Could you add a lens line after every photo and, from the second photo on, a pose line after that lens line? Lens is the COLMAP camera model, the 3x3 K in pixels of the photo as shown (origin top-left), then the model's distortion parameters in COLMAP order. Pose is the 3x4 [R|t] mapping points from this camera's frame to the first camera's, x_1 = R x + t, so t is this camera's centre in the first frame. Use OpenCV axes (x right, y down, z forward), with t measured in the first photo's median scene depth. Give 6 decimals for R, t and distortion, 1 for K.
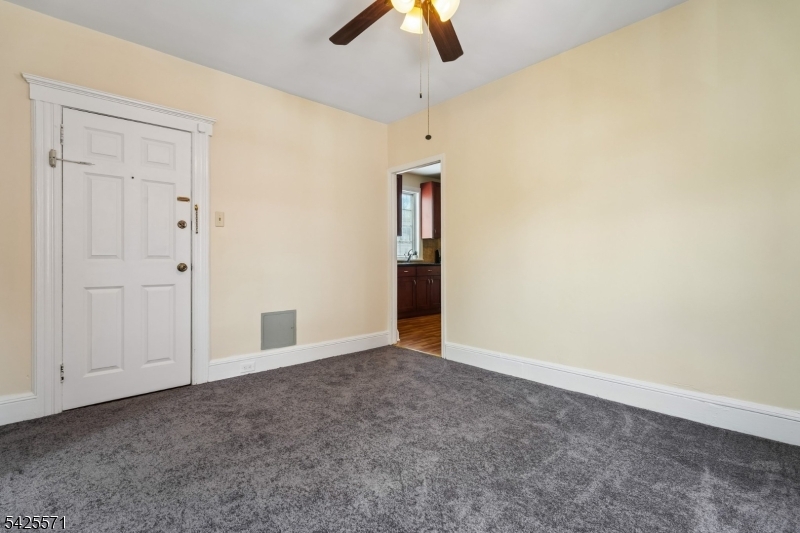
lens RADIAL K [[367.8, 0, 402.4], [0, 367.8, 264.3], [0, 0, 1]] dist [0.002859, -0.000259]
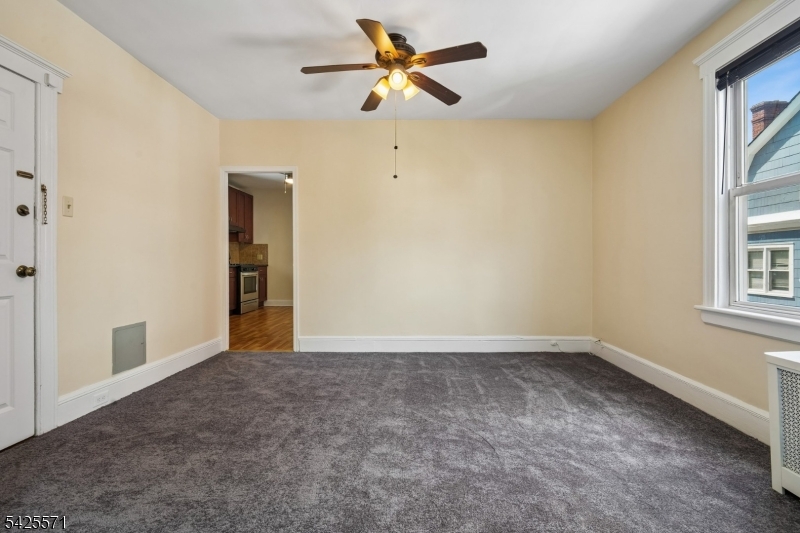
lens RADIAL K [[373.9, 0, 404.4], [0, 373.9, 268.5], [0, 0, 1]] dist [-0.003190, -0.001032]
pose [[0.692790, -0.005861, 0.721116, -0.563177], [0.003273, 0.999982, 0.004983, 0.000953], [-0.721132, -0.001092, 0.692797, -0.012866]]
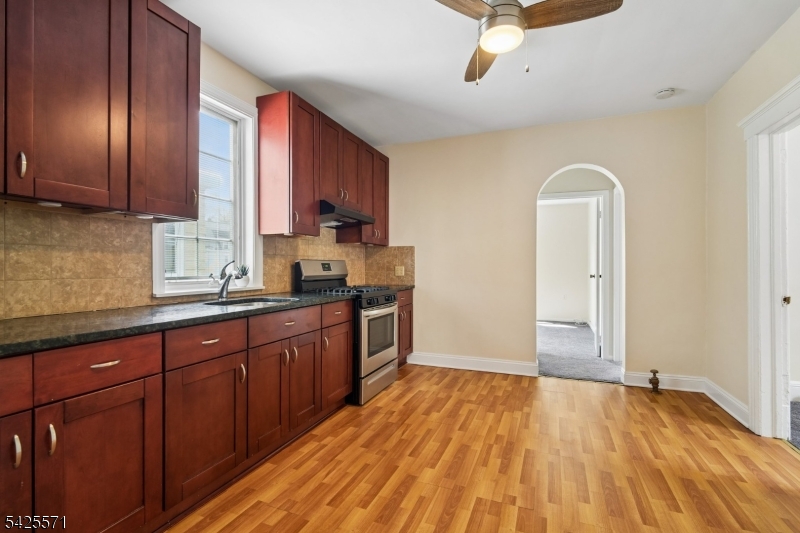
lens RADIAL K [[369.4, 0, 398.0], [0, 369.4, 266.5], [0, 0, 1]] dist [-0.000511, -0.000773]
pose [[0.902420, 0.008127, 0.430780, 0.033659], [-0.000821, 0.999853, -0.017142, -0.064312], [-0.430856, 0.015115, 0.902294, 1.316190]]
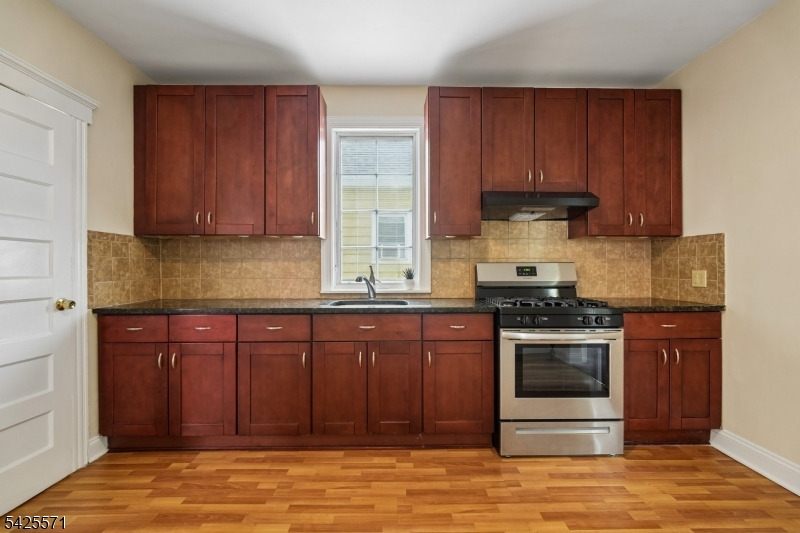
lens RADIAL K [[369.4, 0, 398.0], [0, 369.4, 266.5], [0, 0, 1]] dist [-0.000511, -0.000773]
pose [[0.751586, 0.003527, -0.659626, 0.687020], [-0.014360, 0.999836, -0.011016, -0.079108], [0.659479, 0.017752, 0.751514, 1.547945]]
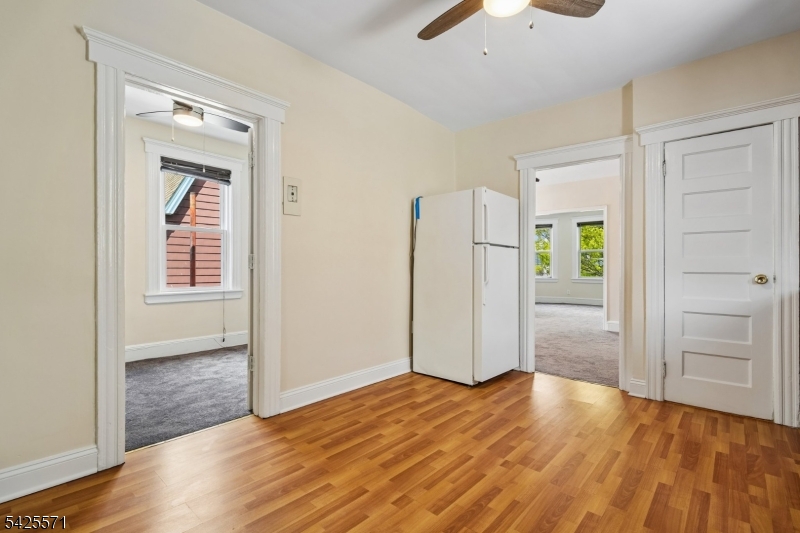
lens RADIAL K [[373.9, 0, 404.4], [0, 373.9, 268.5], [0, 0, 1]] dist [-0.003190, -0.001032]
pose [[-0.992660, 0.001261, -0.120932, 0.687512], [-0.000376, 0.999909, 0.013518, -0.044707], [0.120938, 0.013464, -0.992569, 2.357338]]
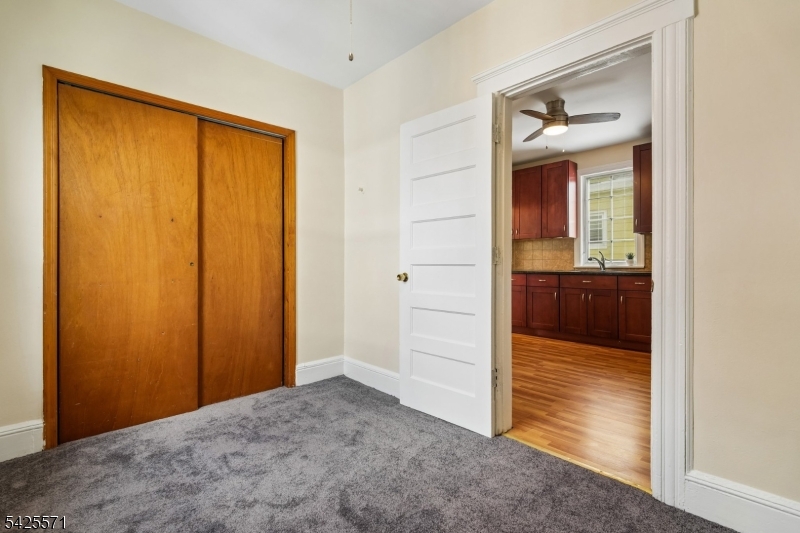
lens RADIAL K [[363.0, 0, 400.3], [0, 363.0, 262.4], [0, 0, 1]] dist [0.000653, -0.000105]
pose [[0.006370, 0.002790, -0.999976, 1.600335], [-0.012639, 0.999916, 0.002709, -0.036921], [0.999900, 0.012622, 0.006405, 1.307448]]
